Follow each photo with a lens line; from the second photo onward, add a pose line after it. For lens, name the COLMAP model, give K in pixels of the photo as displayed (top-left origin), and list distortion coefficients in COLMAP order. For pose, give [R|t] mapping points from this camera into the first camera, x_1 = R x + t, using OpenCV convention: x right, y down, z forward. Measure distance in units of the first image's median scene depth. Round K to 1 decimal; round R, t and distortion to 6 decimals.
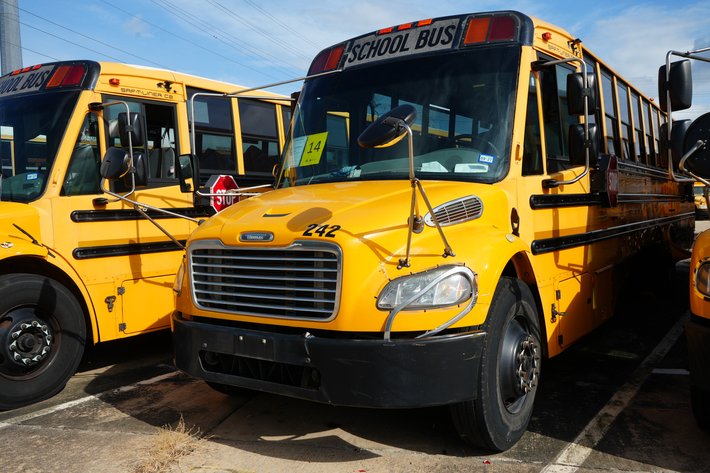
lens RADIAL K [[619.3, 0, 352.8], [0, 619.3, 237.6], [0, 0, 1]] dist [-0.002928, 0.010865]
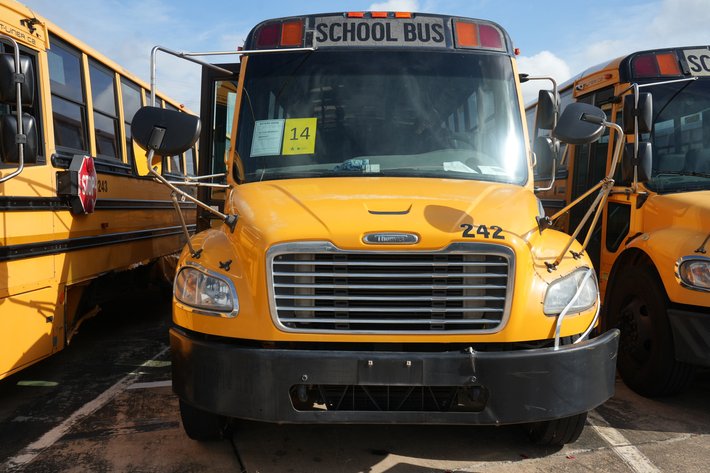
lens RADIAL K [[619.3, 0, 355.6], [0, 619.3, 236.1], [0, 0, 1]] dist [-0.002928, 0.010865]
pose [[0.829935, 0.006360, 0.557824, -0.582342], [-0.003598, 0.999975, -0.006049, 0.001185], [-0.557849, 0.003014, 0.829937, 0.301164]]
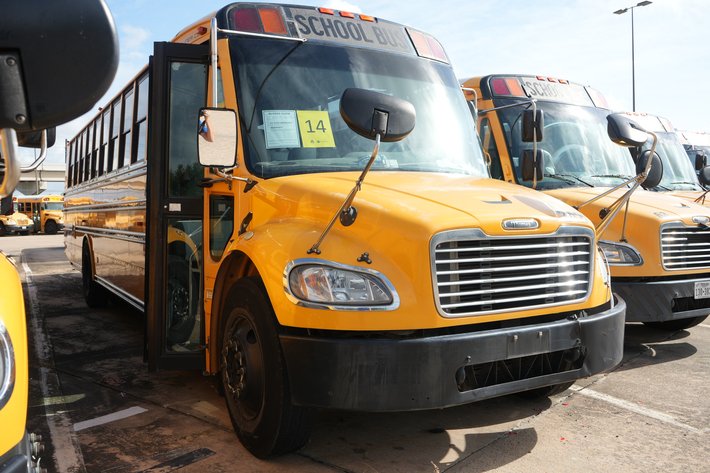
lens RADIAL K [[619.3, 0, 355.5], [0, 619.3, 235.9], [0, 0, 1]] dist [-0.002928, 0.010865]
pose [[0.432037, -0.010335, 0.901797, -0.970224], [0.040032, 0.999169, -0.007728, 0.012515], [-0.900967, 0.039439, 0.432091, 0.731273]]
